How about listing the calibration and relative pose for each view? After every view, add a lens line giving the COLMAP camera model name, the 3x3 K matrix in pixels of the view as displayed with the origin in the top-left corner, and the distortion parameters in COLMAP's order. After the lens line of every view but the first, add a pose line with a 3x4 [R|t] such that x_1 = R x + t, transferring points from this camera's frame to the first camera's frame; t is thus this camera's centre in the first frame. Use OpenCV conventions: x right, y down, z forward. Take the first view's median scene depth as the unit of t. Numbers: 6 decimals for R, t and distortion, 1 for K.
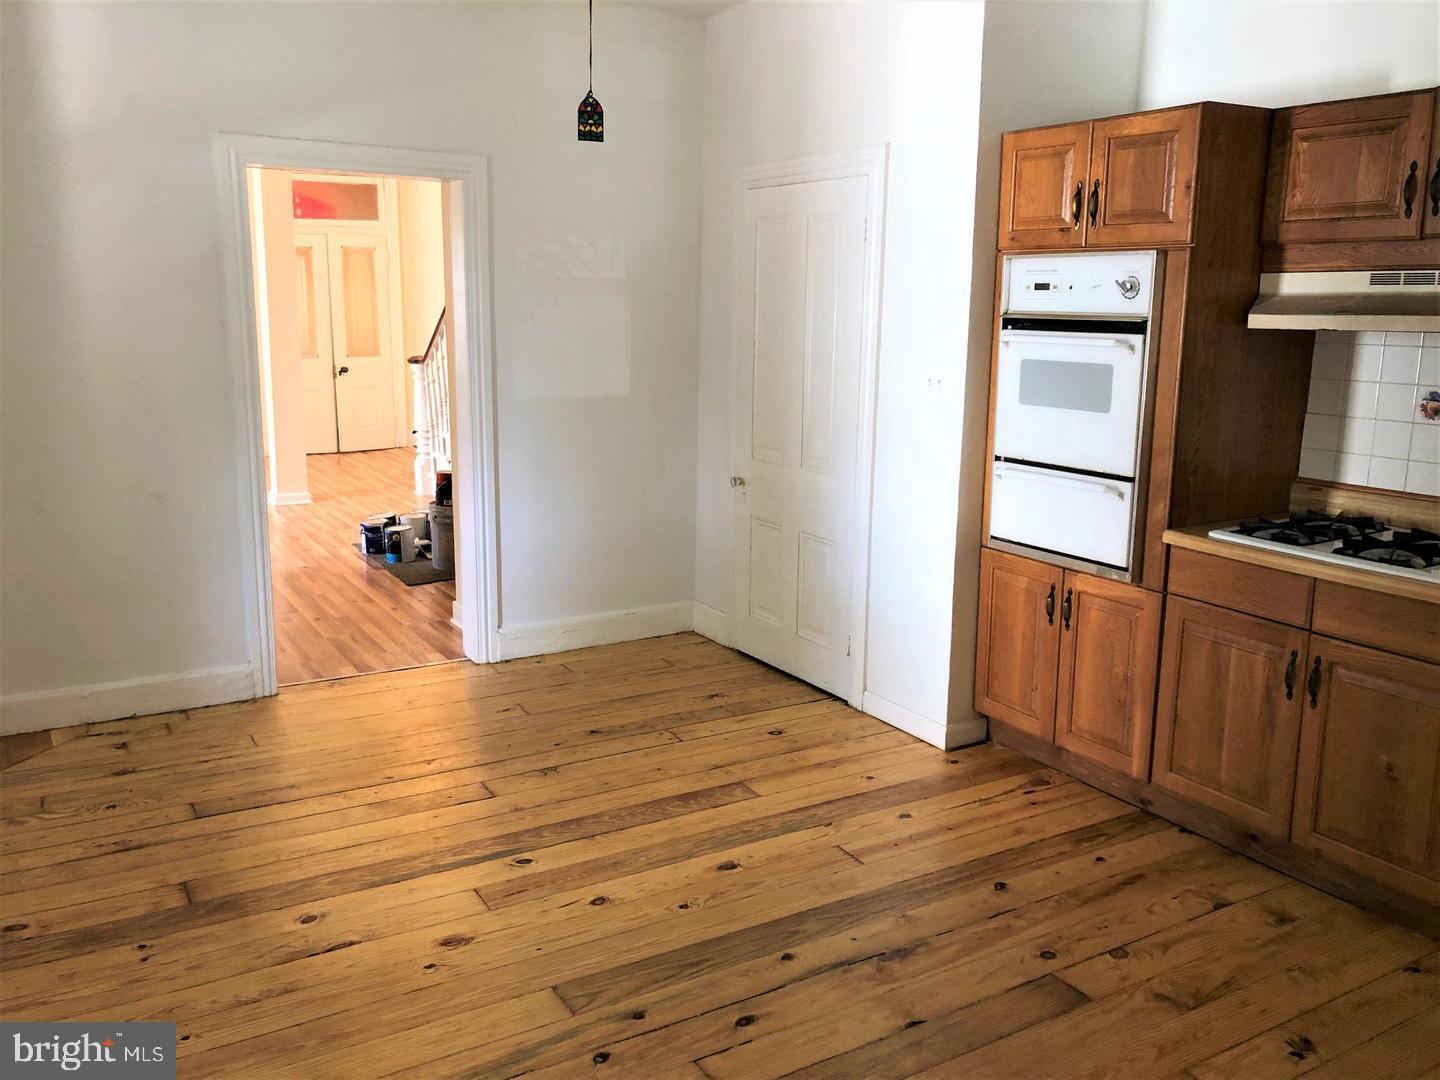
lens RADIAL K [[1192.1, 0, 723.0], [0, 1192.1, 536.4], [0, 0, 1]] dist [0.013369, -0.000450]
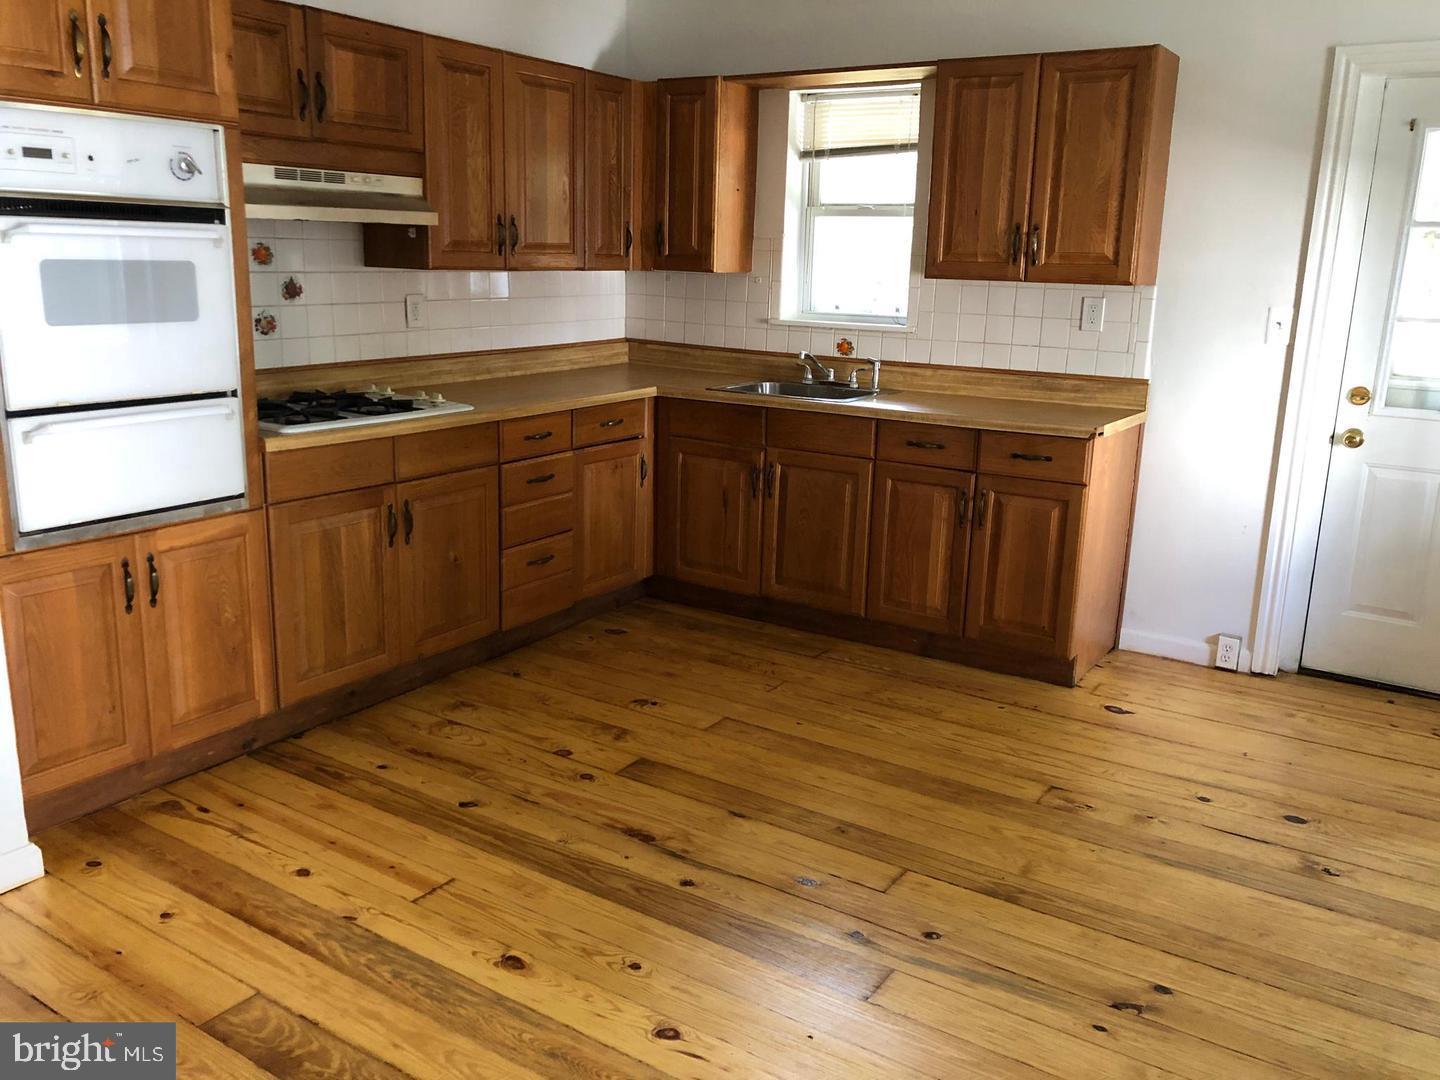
lens RADIAL K [[1192.1, 0, 720.2], [0, 1192.1, 539.4], [0, 0, 1]] dist [0.013369, -0.000450]
pose [[-0.445360, -0.229099, 0.865545, -0.620960], [0.148287, 0.934486, 0.323647, -0.183661], [-0.882987, 0.272489, -0.382210, 1.081624]]
